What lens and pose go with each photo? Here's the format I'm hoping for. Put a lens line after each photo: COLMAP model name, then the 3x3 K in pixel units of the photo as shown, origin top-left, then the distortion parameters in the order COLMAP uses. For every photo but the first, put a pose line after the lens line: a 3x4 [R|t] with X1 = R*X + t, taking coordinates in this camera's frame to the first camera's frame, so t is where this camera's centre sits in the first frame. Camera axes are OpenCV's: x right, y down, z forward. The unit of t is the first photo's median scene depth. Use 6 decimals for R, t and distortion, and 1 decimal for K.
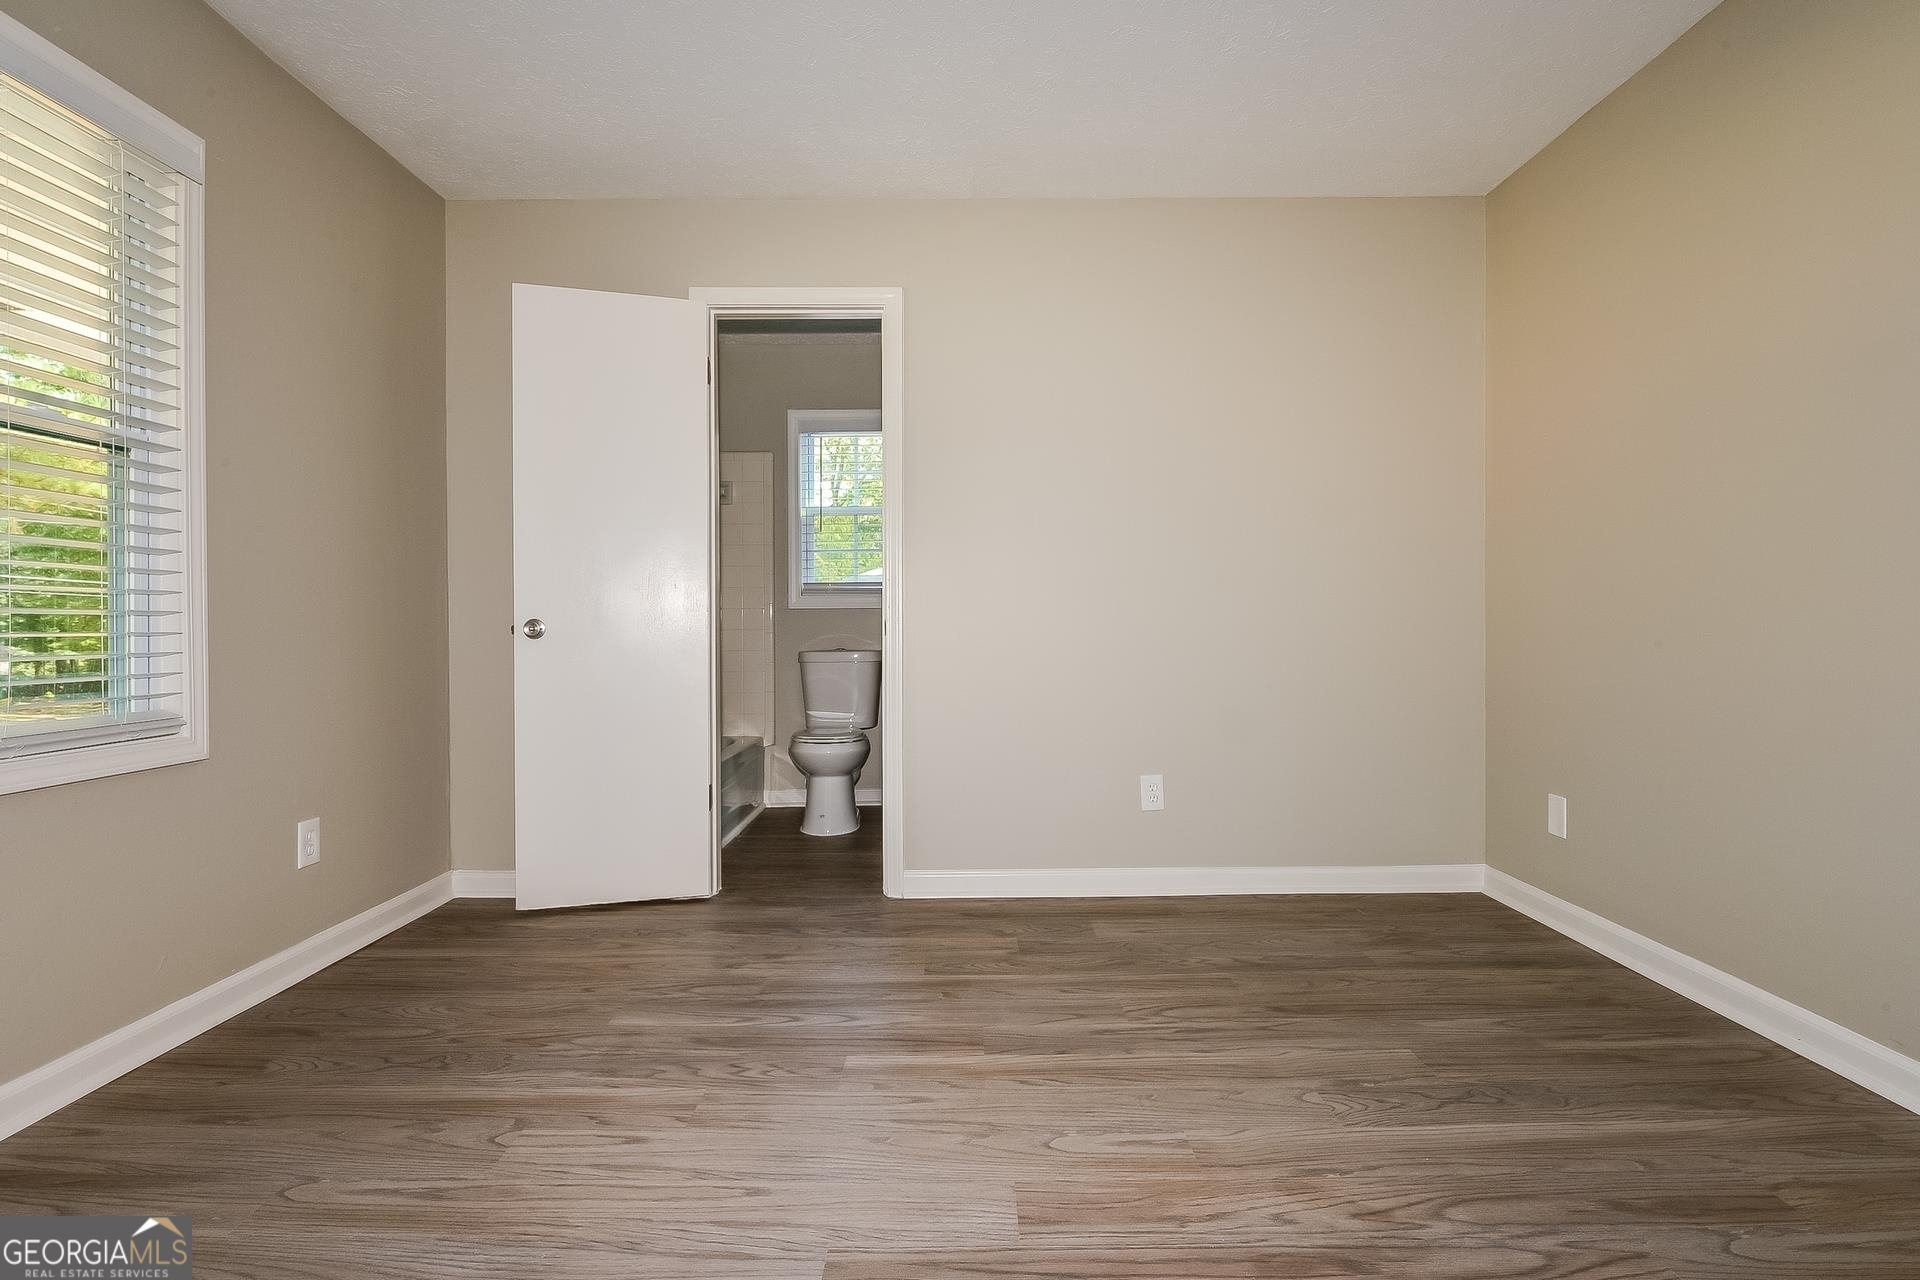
lens RADIAL K [[917.1, 0, 960.0], [0, 917.1, 640.0], [0, 0, 1]] dist [0.001198, -0.000172]
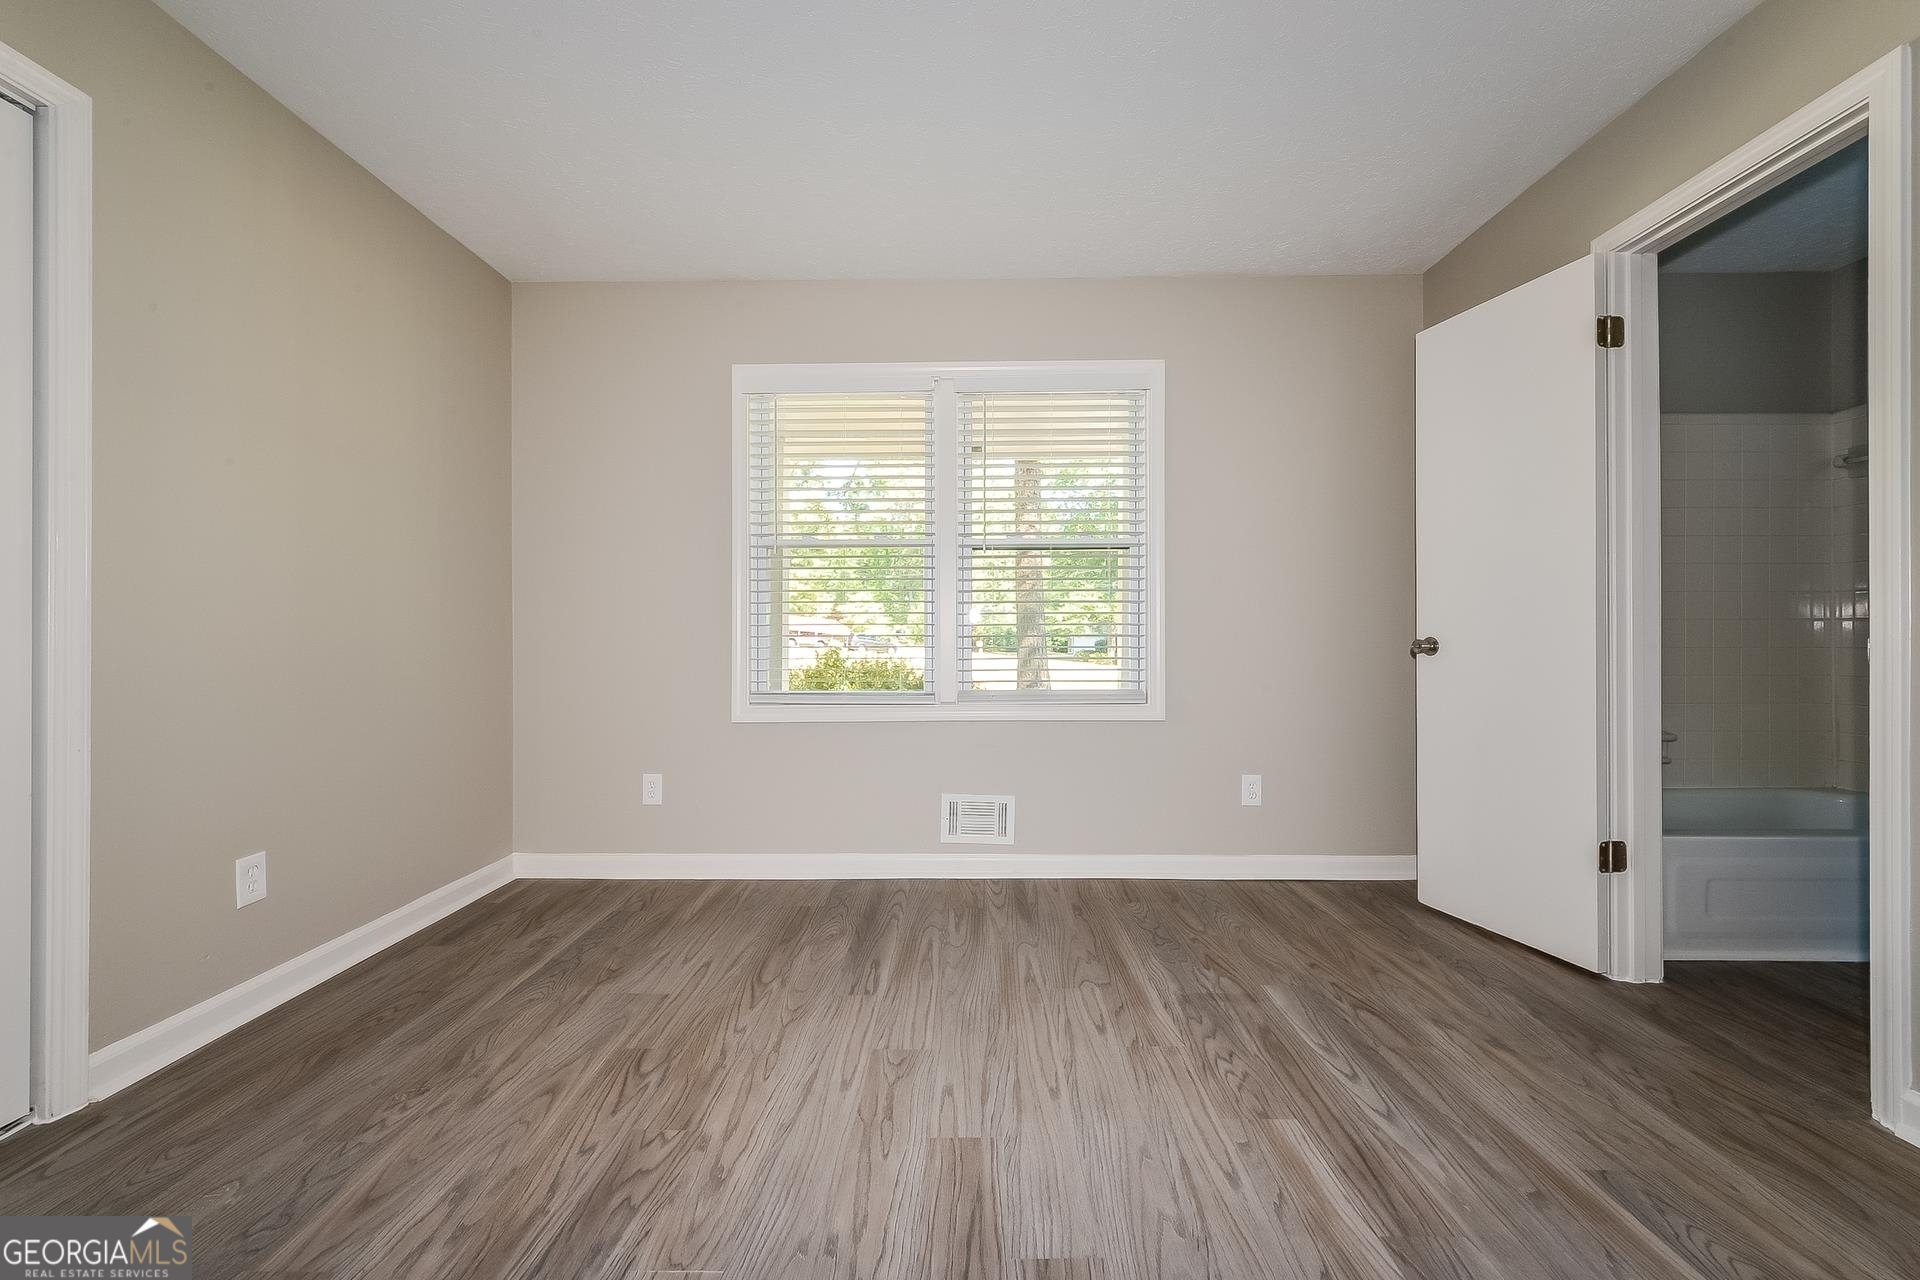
lens RADIAL K [[769.2, 0, 961.0], [0, 769.2, 648.8], [0, 0, 1]] dist [0.001192, 0.000039]
pose [[-0.013432, 0.015570, -0.999789, 0.592217], [-0.013624, 0.999783, 0.015753, -0.021573], [0.999817, 0.013833, -0.013217, 0.617790]]
